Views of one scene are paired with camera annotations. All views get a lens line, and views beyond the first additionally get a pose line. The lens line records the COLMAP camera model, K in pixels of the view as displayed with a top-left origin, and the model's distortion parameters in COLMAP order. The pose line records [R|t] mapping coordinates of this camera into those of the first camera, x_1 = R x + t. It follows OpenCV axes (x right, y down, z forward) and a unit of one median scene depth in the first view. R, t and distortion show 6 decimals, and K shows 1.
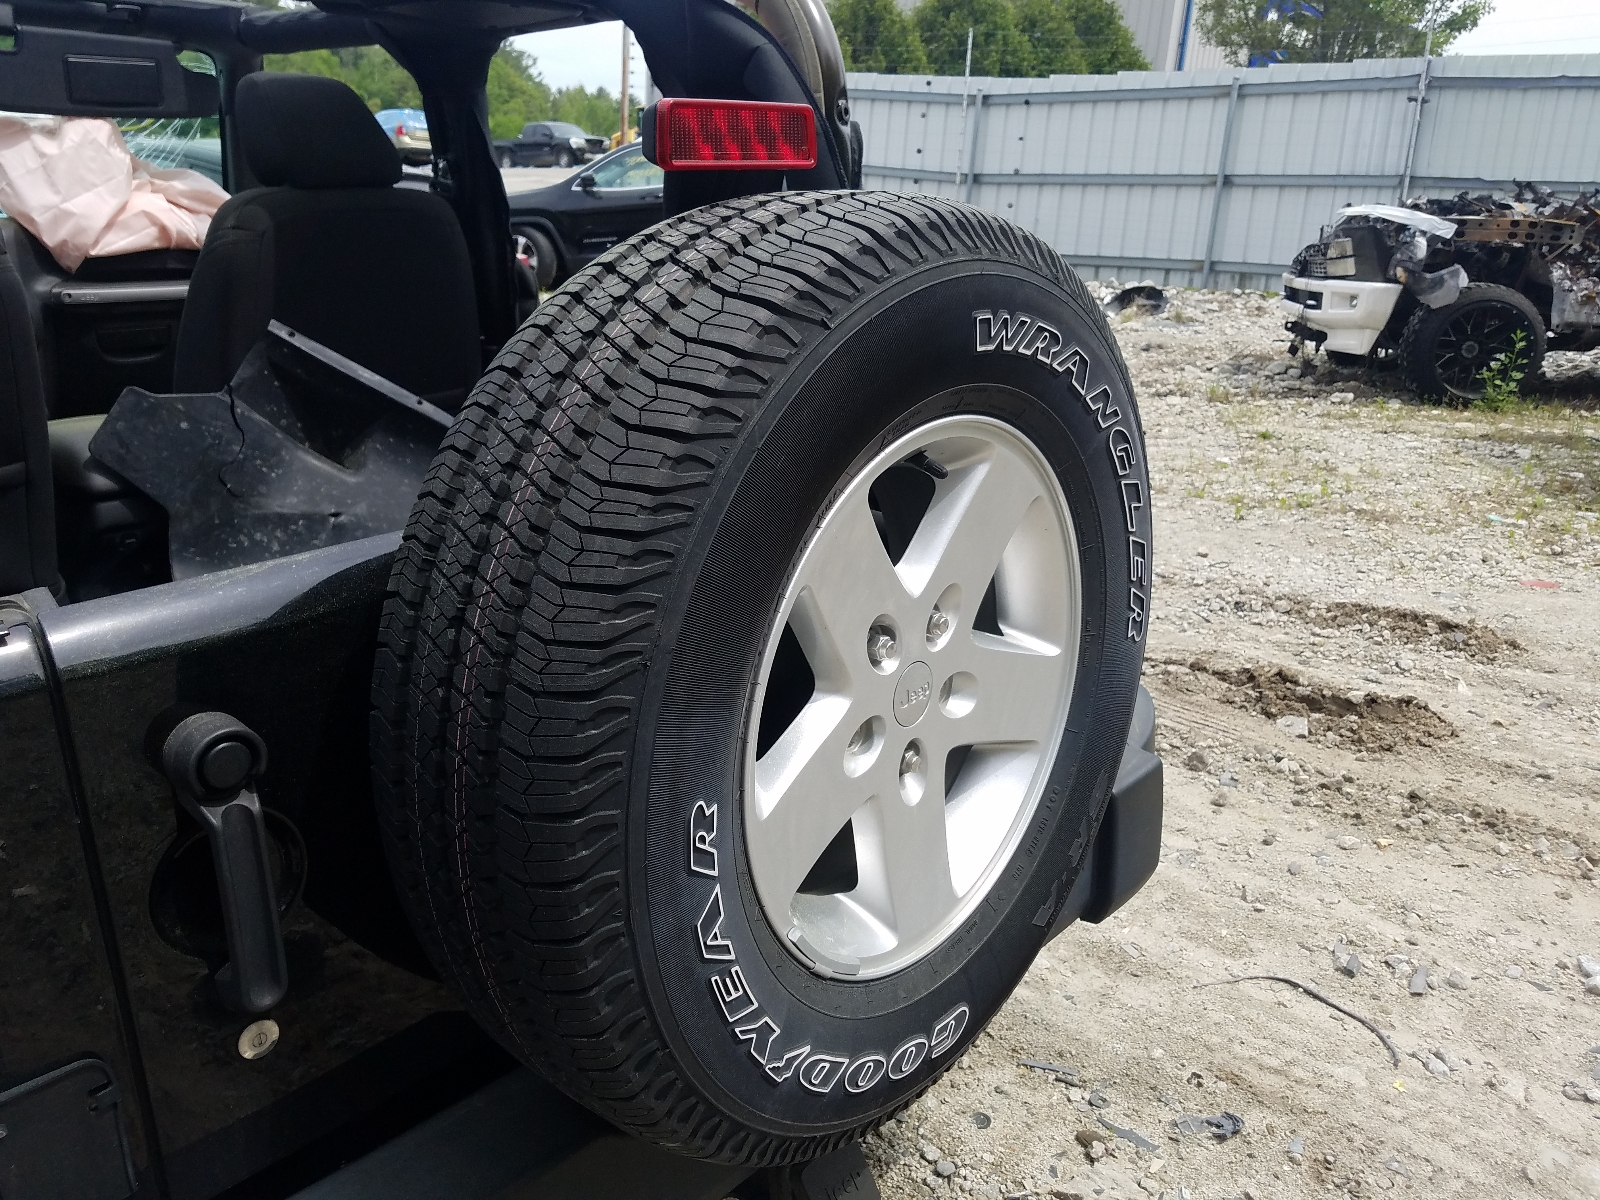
lens RADIAL K [[1270.3, 0, 800.0], [0, 1270.3, 600.0], [0, 0, 1]] dist [-0.007024, -0.000653]
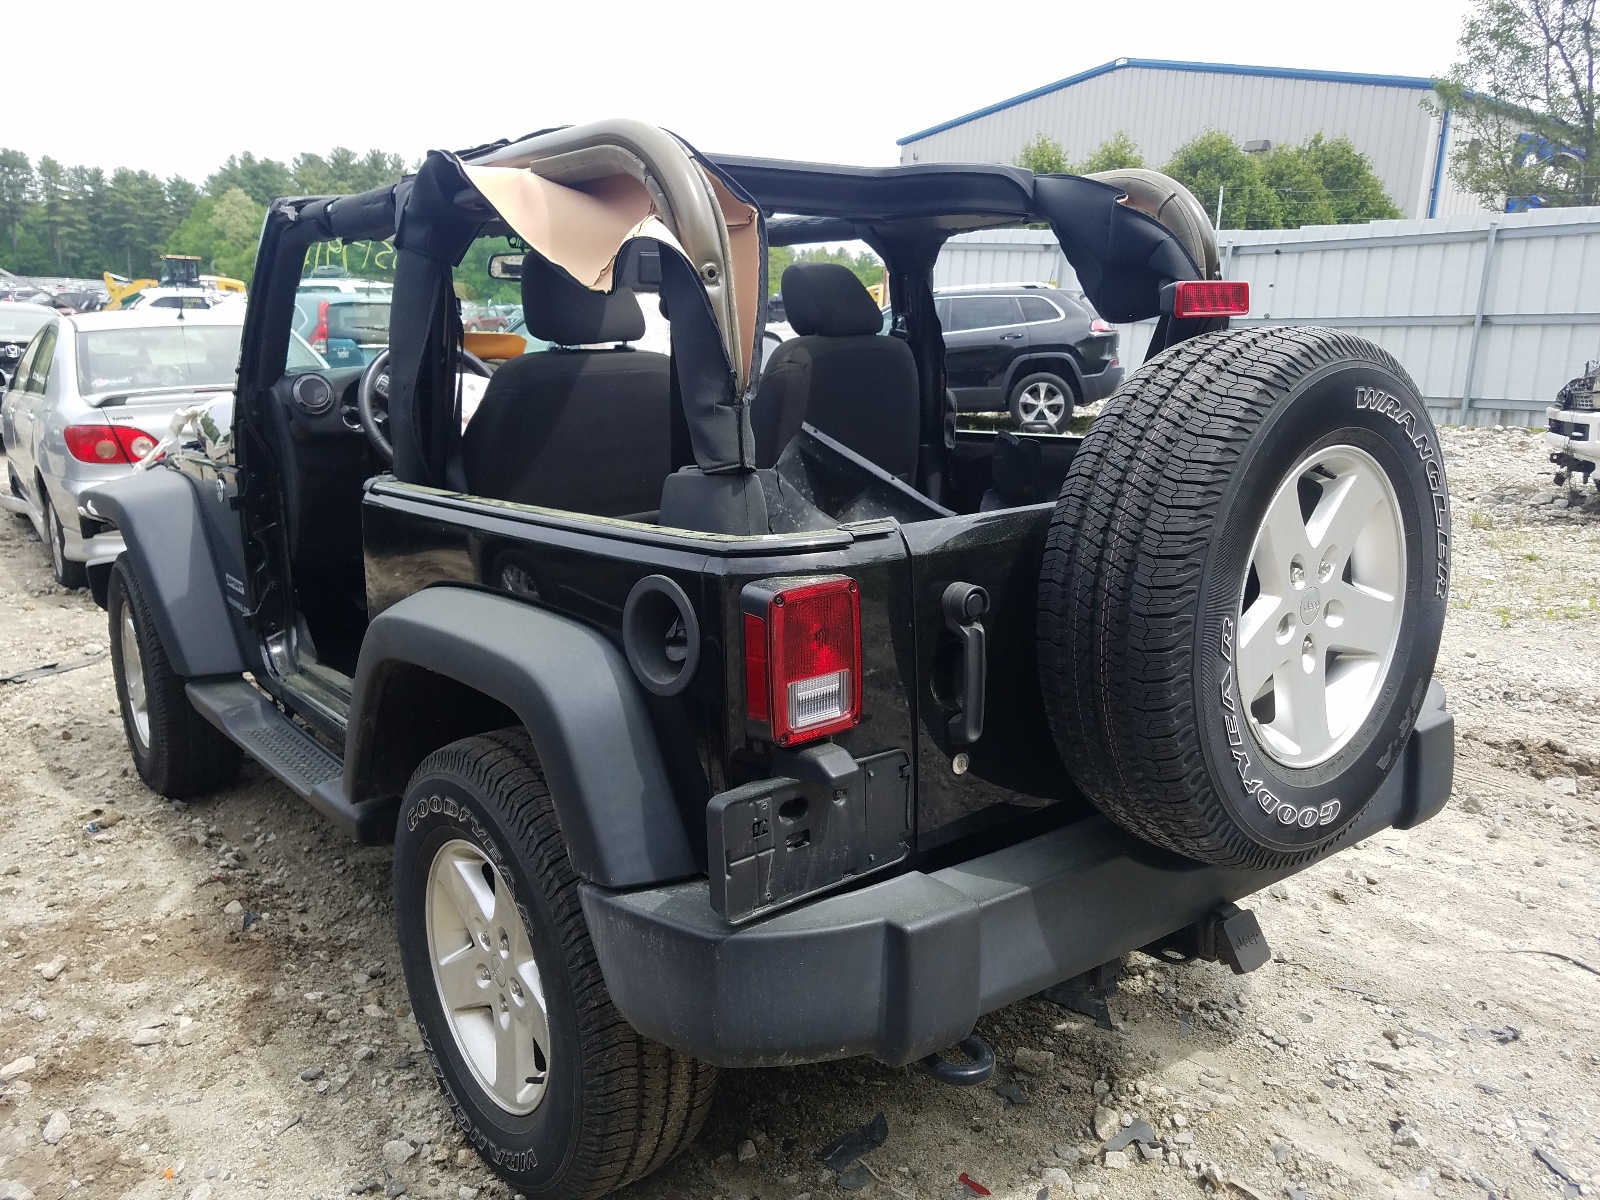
lens RADIAL K [[1250.7, 0, 810.2], [0, 1250.7, 599.1], [0, 0, 1]] dist [0.006779, -0.011766]
pose [[0.984668, 0.019181, -0.173379, -0.094912], [-0.037875, 0.993733, -0.105164, 0.088912], [0.170276, 0.110119, 0.979224, -0.263361]]
